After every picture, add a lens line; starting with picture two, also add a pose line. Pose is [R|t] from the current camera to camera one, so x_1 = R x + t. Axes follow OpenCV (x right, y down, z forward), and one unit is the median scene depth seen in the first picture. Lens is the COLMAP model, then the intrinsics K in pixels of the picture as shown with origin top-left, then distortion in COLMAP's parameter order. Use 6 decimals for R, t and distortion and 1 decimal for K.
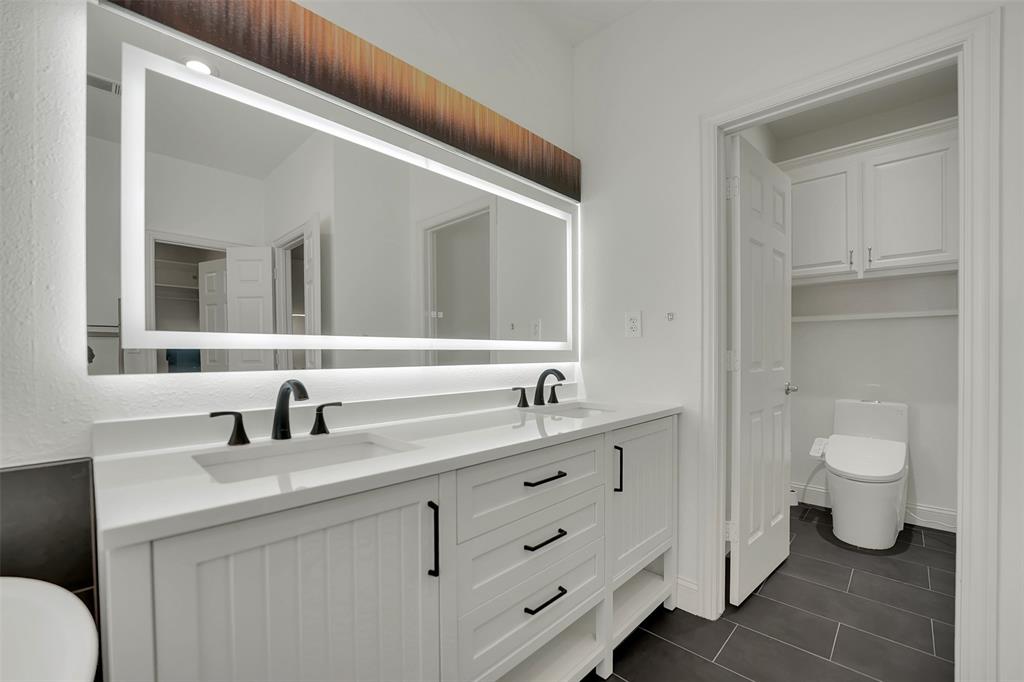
lens RADIAL K [[439.2, 0, 509.4], [0, 439.2, 350.0], [0, 0, 1]] dist [-0.008000, -0.002454]
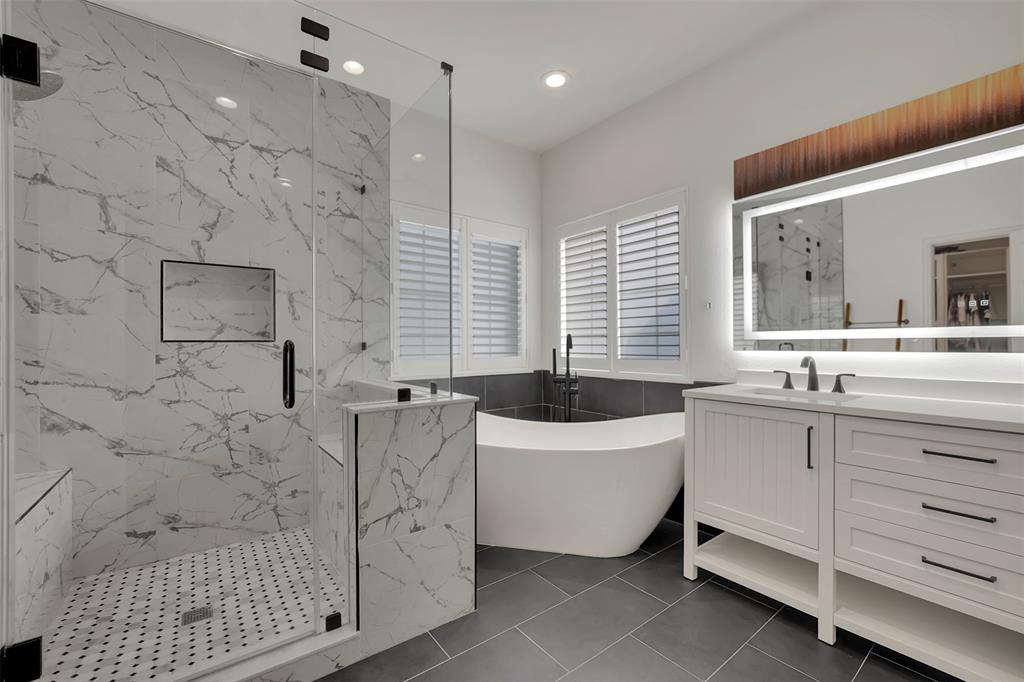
lens RADIAL K [[439.2, 0, 502.8], [0, 439.2, 344.3], [0, 0, 1]] dist [-0.008000, -0.002454]
pose [[-0.177235, 0.001269, -0.984168, 1.354395], [0.010959, 0.999940, -0.000684, 0.005346], [0.984107, -0.010907, -0.177239, 0.090762]]
